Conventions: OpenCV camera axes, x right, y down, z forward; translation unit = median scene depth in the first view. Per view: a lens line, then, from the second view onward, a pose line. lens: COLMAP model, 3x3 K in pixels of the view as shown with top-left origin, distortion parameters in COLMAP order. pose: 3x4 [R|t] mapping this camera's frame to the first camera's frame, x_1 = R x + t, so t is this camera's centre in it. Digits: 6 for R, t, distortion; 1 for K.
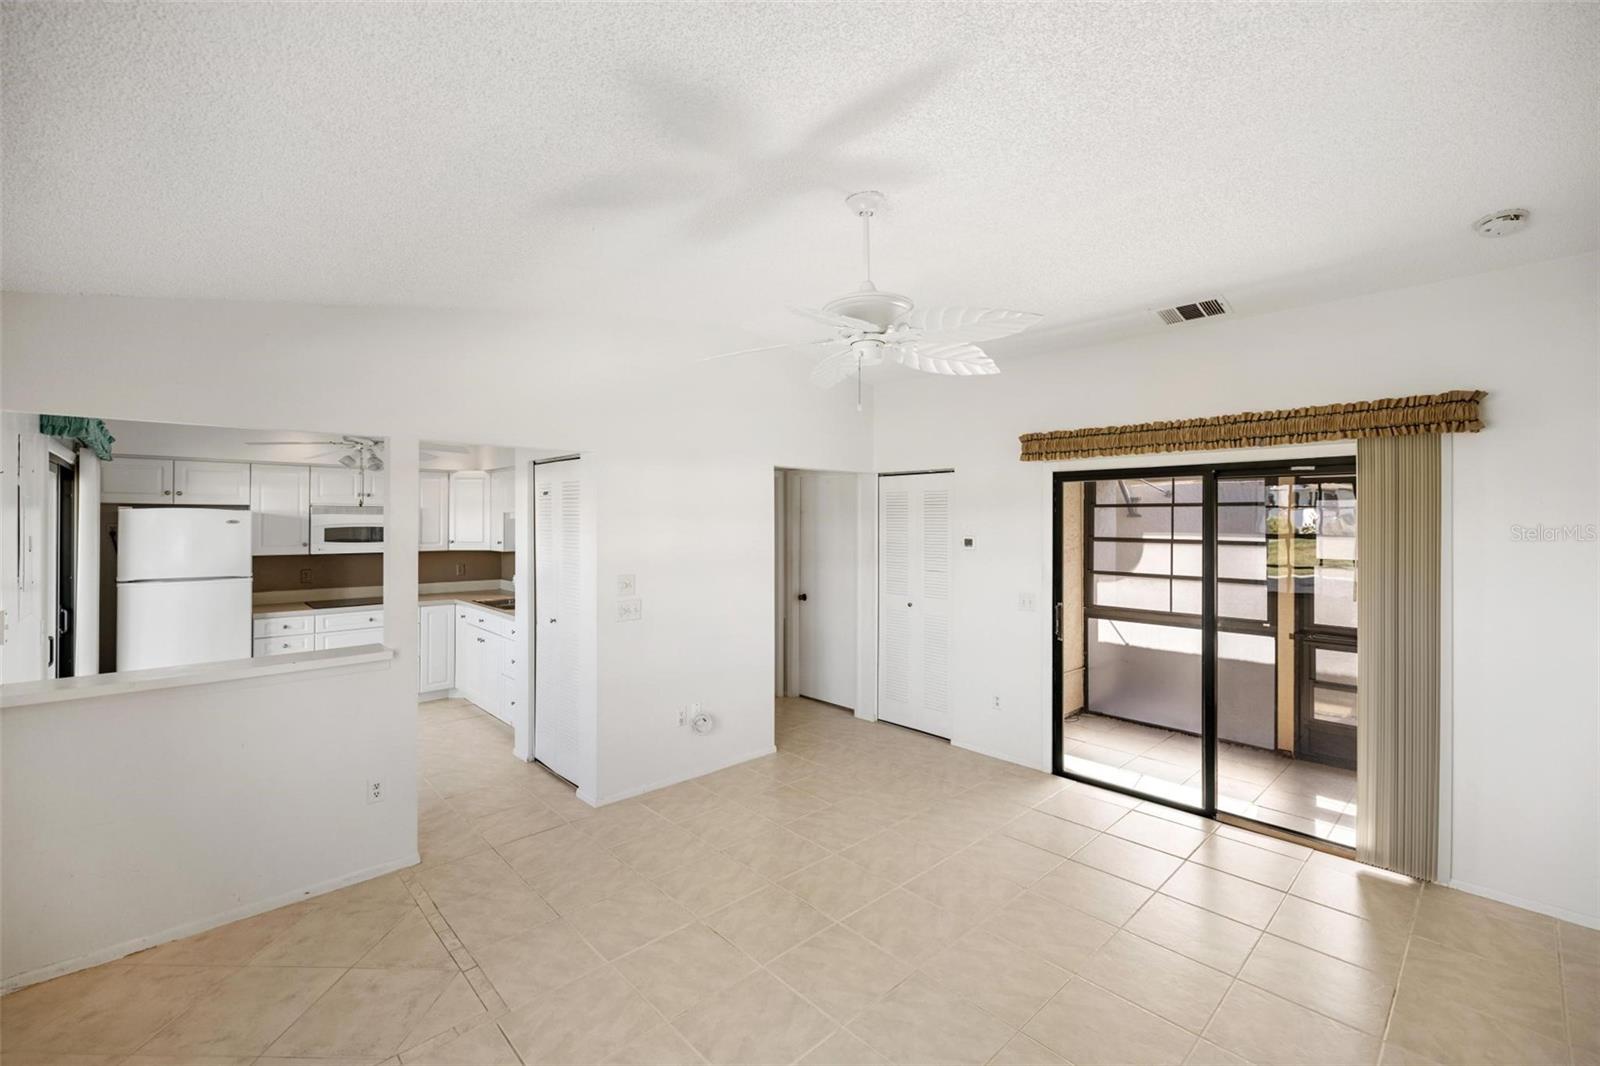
lens RADIAL K [[673.6, 0, 802.8], [0, 673.6, 517.8], [0, 0, 1]] dist [-0.001869, 0.000007]
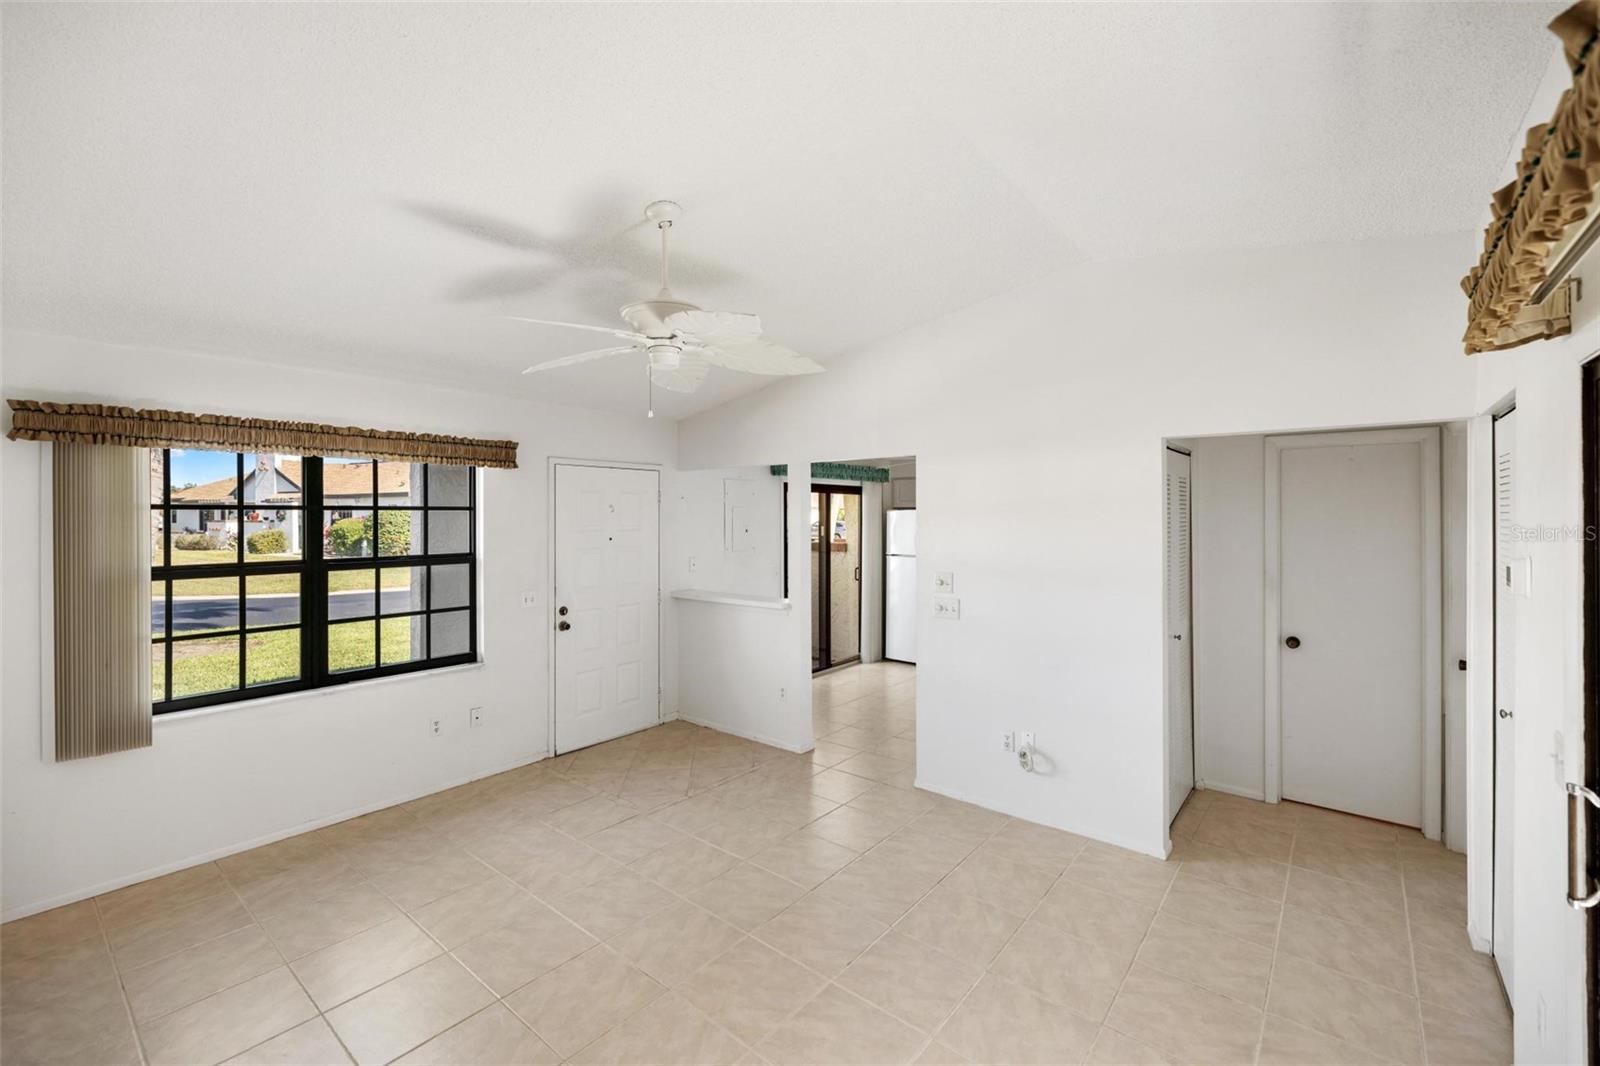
lens RADIAL K [[673.6, 0, 802.8], [0, 673.6, 517.8], [0, 0, 1]] dist [-0.001869, 0.000007]
pose [[0.122082, -0.001463, -0.992519, 0.758917], [0.004787, 0.999988, -0.000886, 0.002926], [0.992508, -0.004643, 0.122088, 0.715364]]
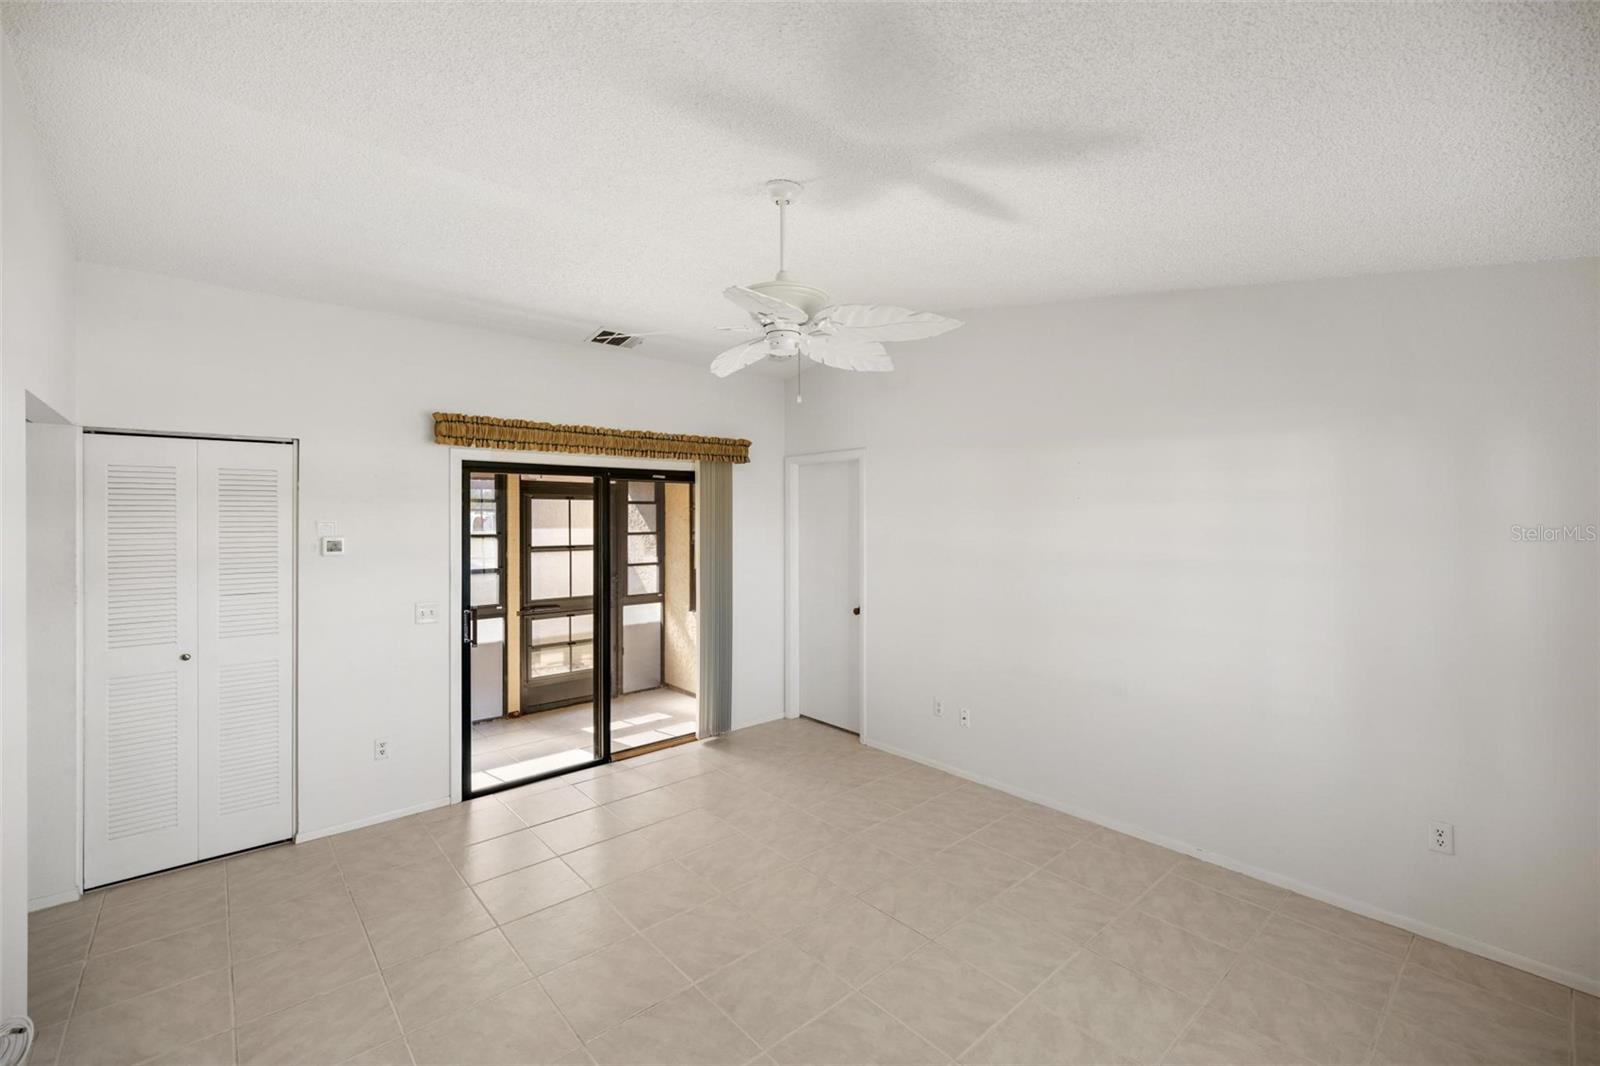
lens RADIAL K [[673.6, 0, 802.8], [0, 673.6, 517.8], [0, 0, 1]] dist [-0.001869, 0.000007]
pose [[0.032161, -0.002563, 0.999479, -0.590936], [0.000033, 0.999997, 0.002563, 0.006614], [-0.999483, -0.000050, 0.032161, 0.621559]]
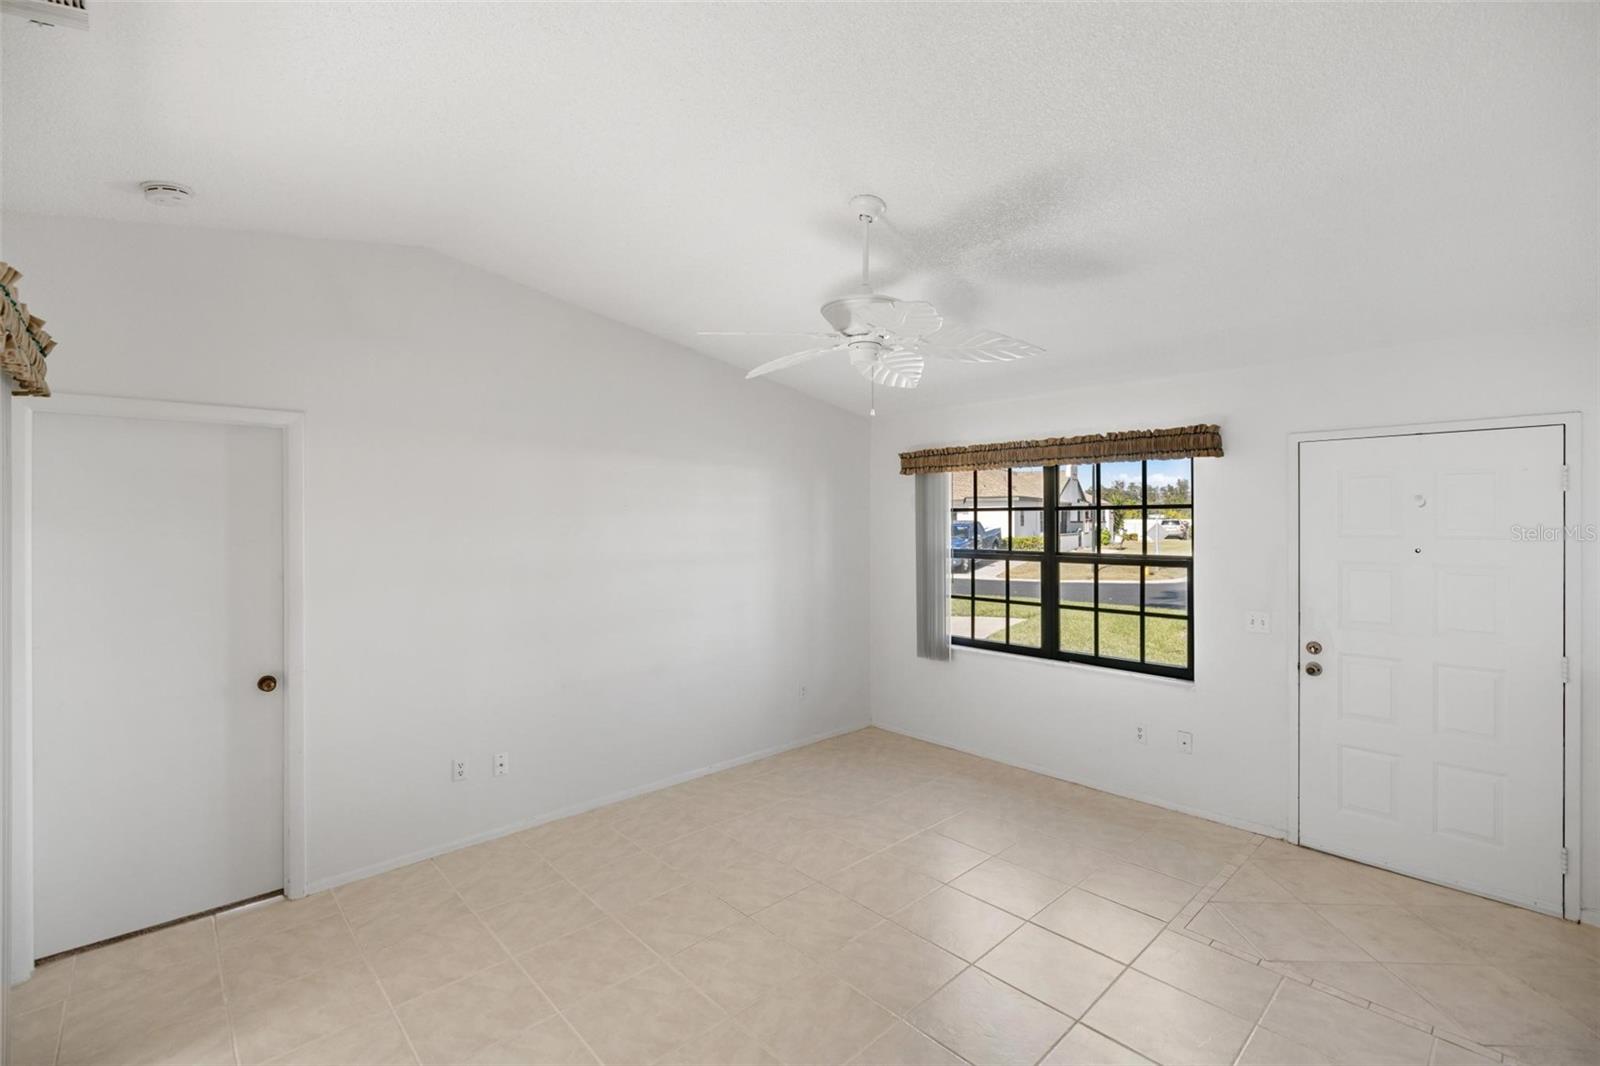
lens RADIAL K [[705.2, 0, 797.3], [0, 705.2, 524.4], [0, 0, 1]] dist [0.000310, -0.000125]
pose [[-0.999950, 0.000052, 0.010032, 0.124195], [0.000111, 0.999983, 0.005844, 0.004586], [-0.010031, 0.005845, -0.999933, 1.368529]]
